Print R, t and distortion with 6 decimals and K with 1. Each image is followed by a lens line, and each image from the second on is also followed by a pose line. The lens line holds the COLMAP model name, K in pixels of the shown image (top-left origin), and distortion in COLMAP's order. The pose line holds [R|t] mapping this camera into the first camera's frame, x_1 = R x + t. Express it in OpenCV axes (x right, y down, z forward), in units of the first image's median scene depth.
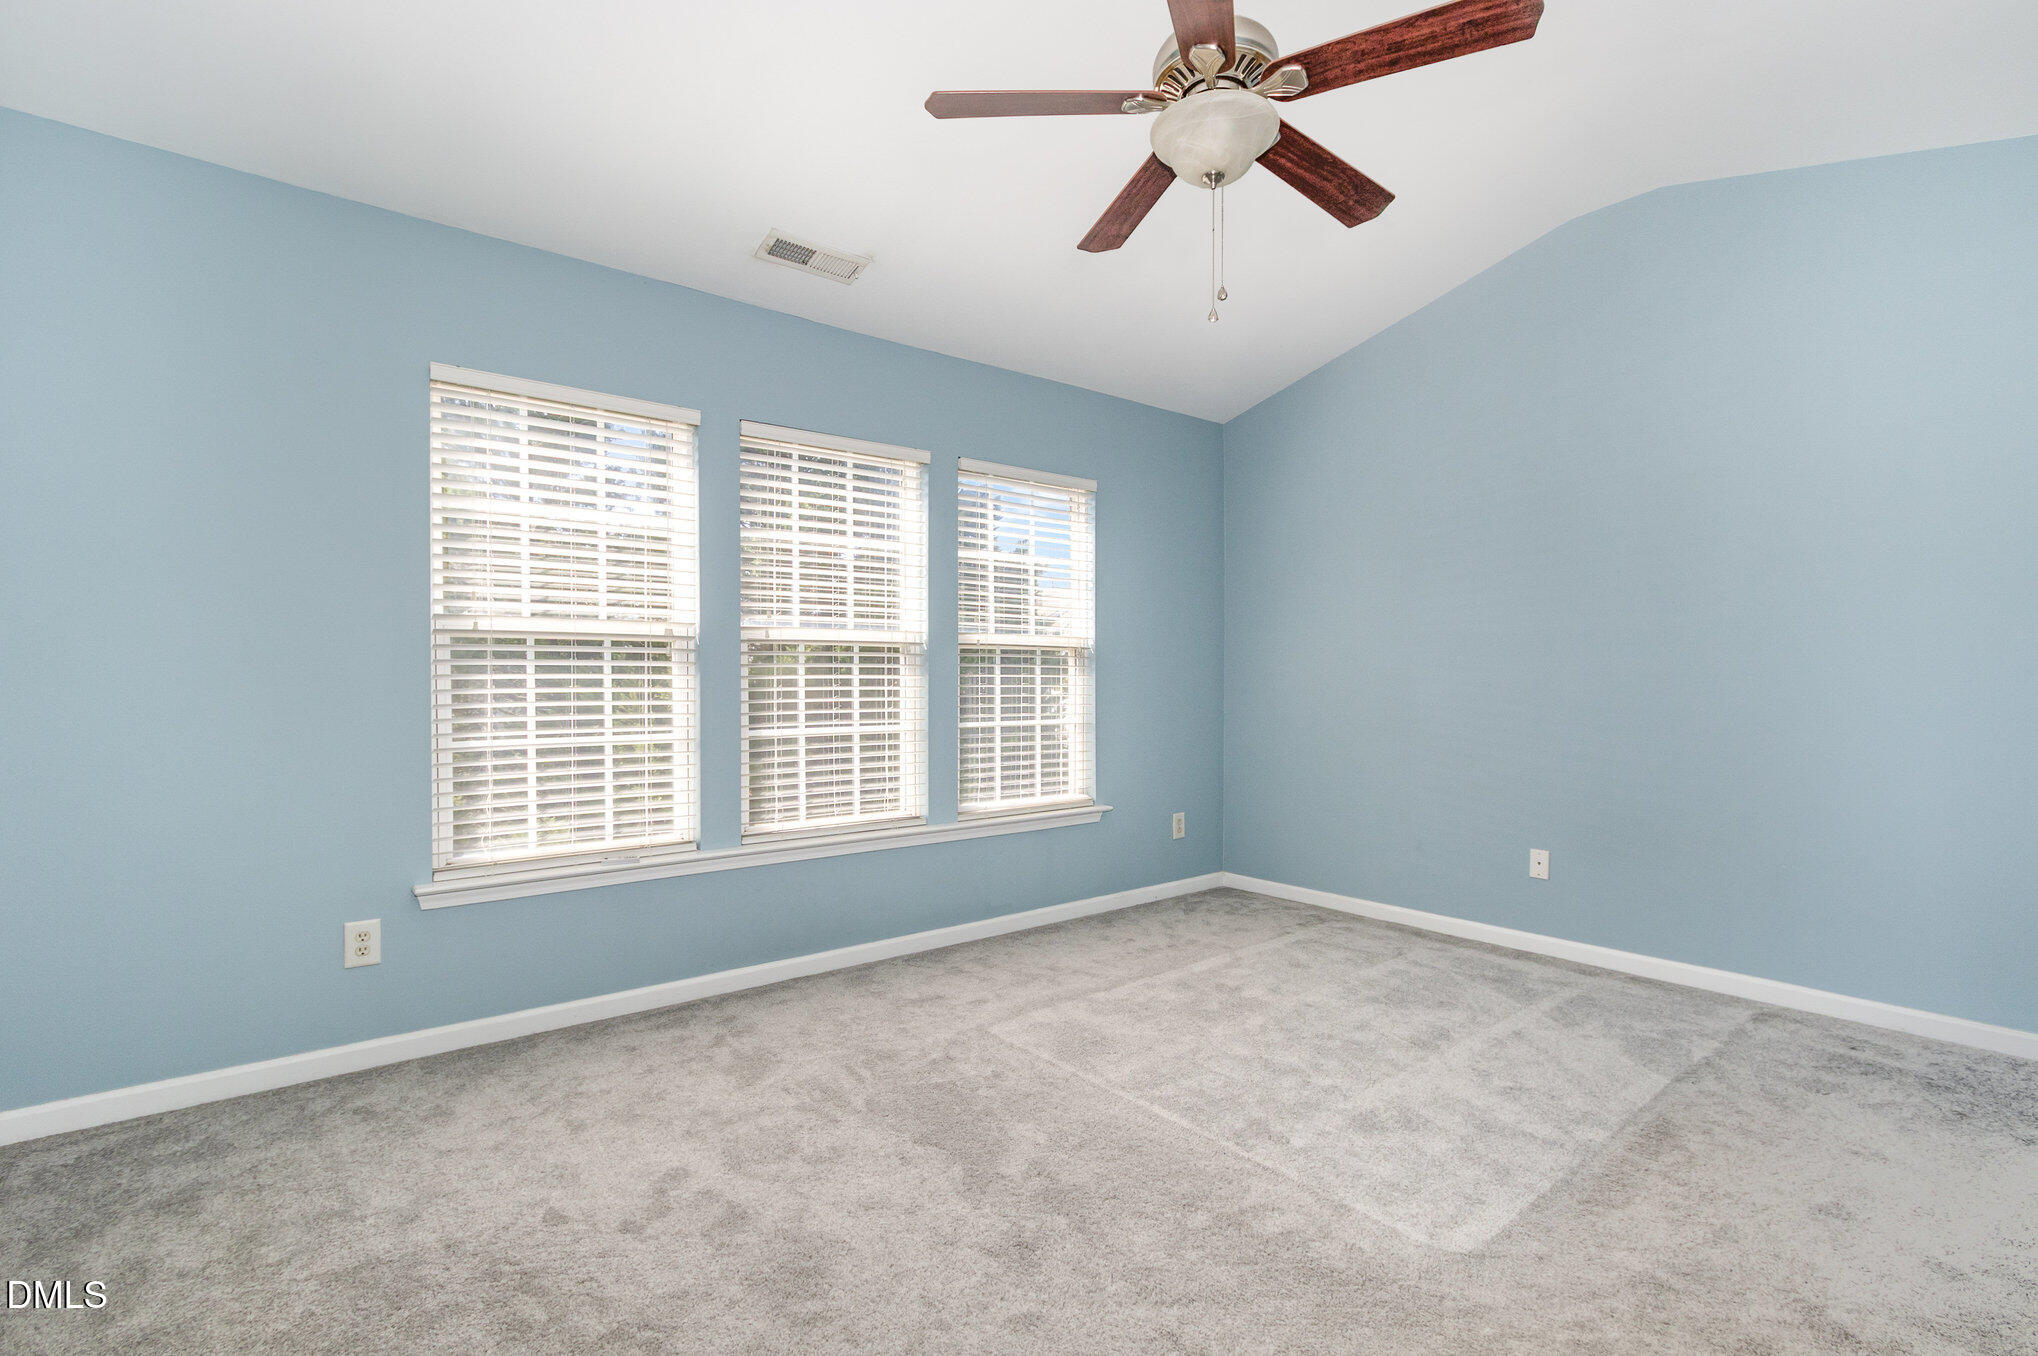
lens RADIAL K [[945.1, 0, 1019.0], [0, 945.1, 678.0], [0, 0, 1]] dist [-0.002645, -0.000149]
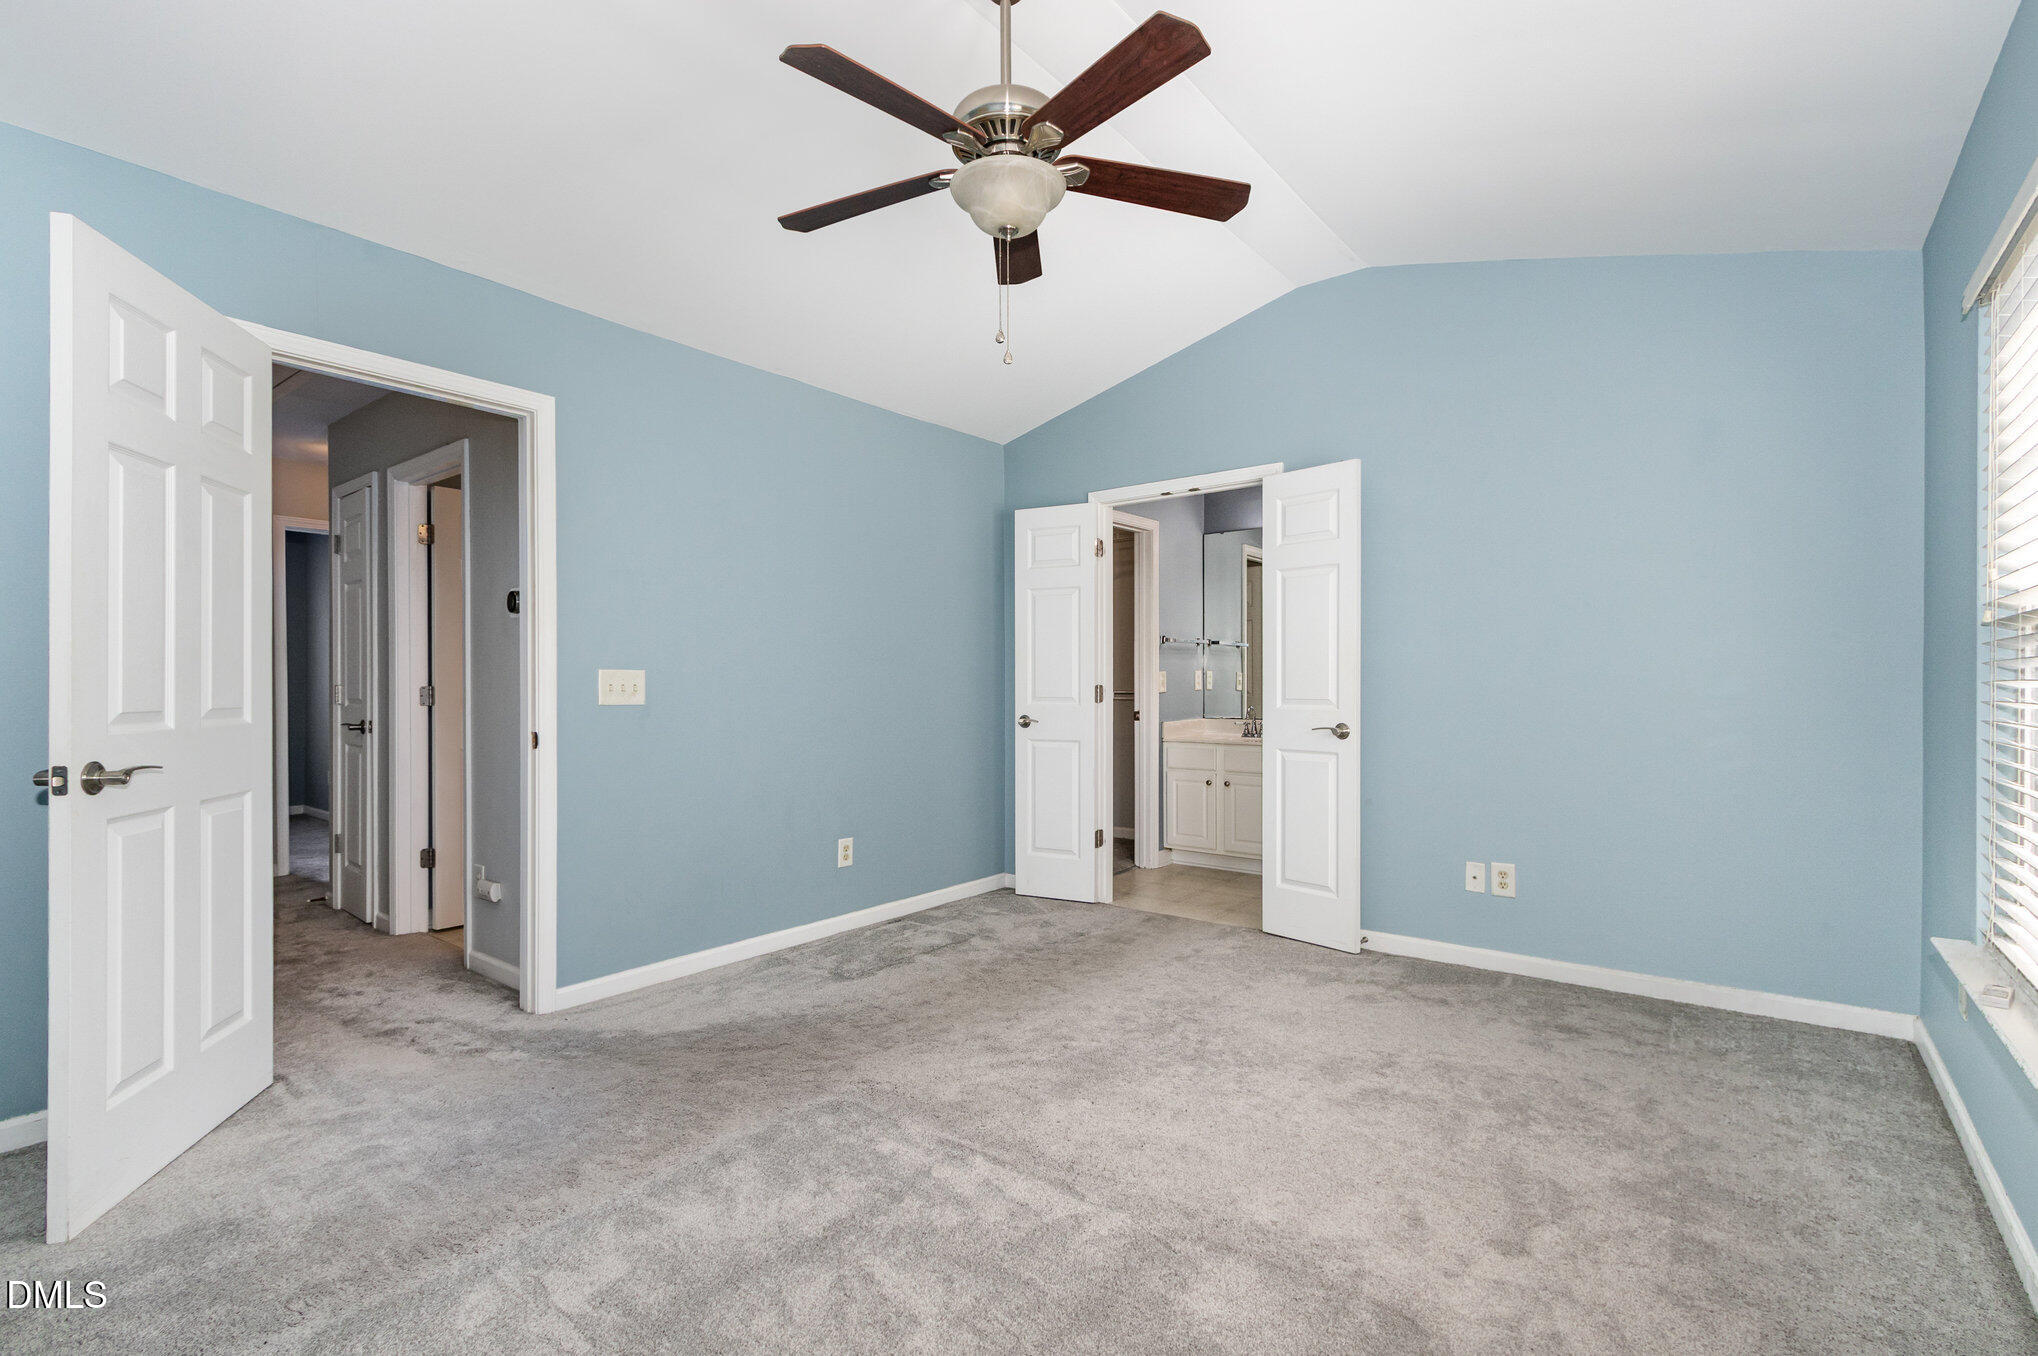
lens RADIAL K [[927.4, 0, 1021.0], [0, 927.4, 685.4], [0, 0, 1]] dist [0.002822, 0.000437]
pose [[-0.974667, -0.001116, -0.223659, 0.256760], [-0.001389, 0.999998, 0.001063, -0.000551], [0.223658, 0.001347, -0.974667, 1.236519]]
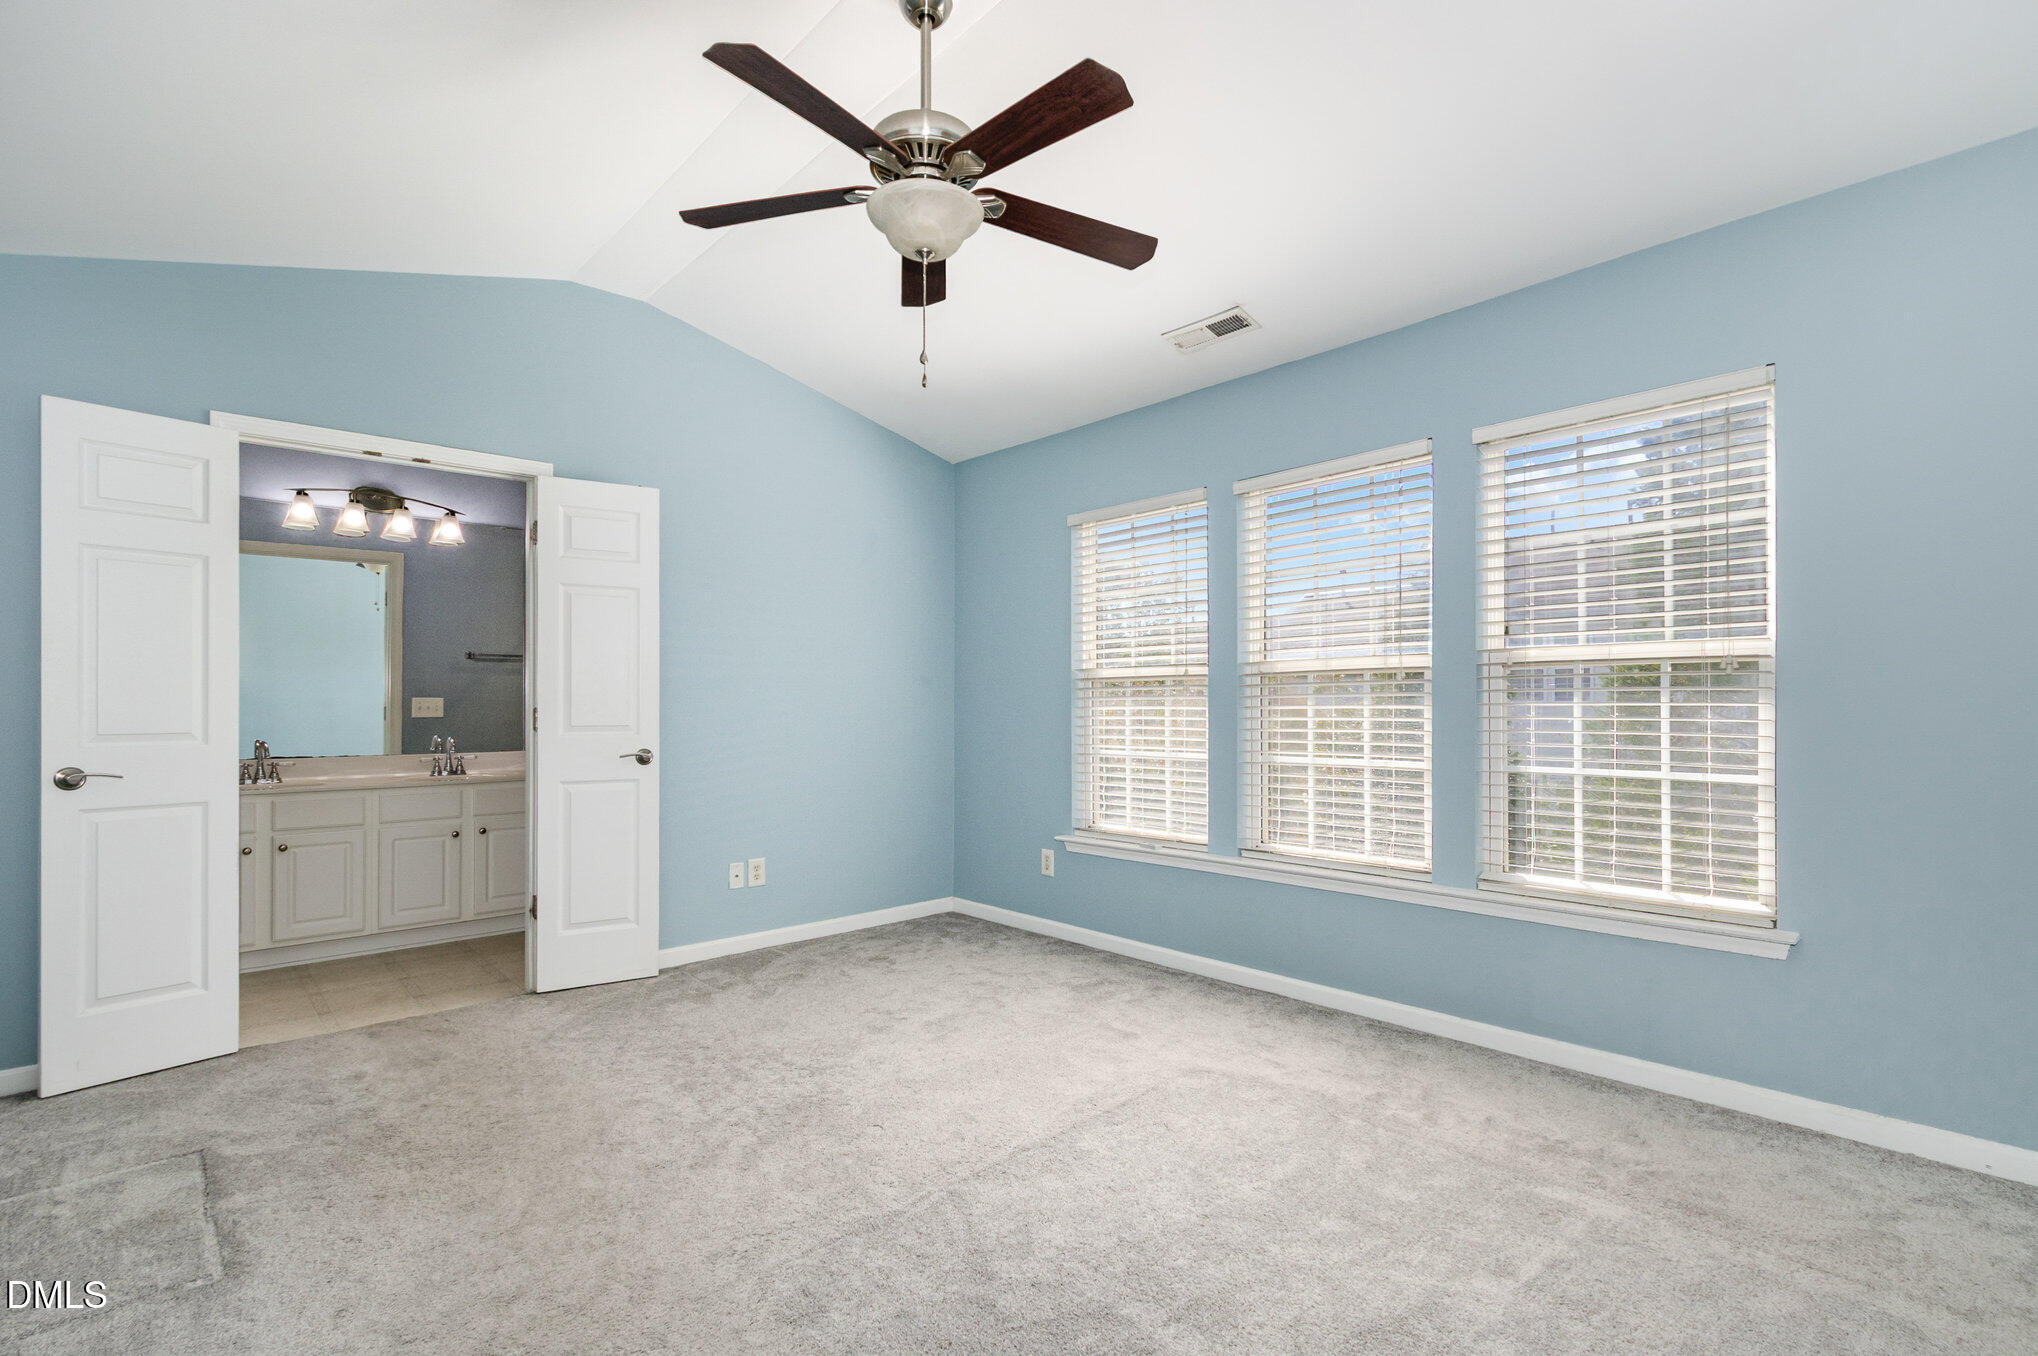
lens RADIAL K [[937.9, 0, 1012.5], [0, 937.9, 694.9], [0, 0, 1]] dist [0.001115, 0.000509]
pose [[0.059645, -0.016302, -0.998087, 0.768732], [0.003681, 0.999863, -0.016111, 0.000777], [0.998213, -0.002713, 0.059696, 0.626169]]
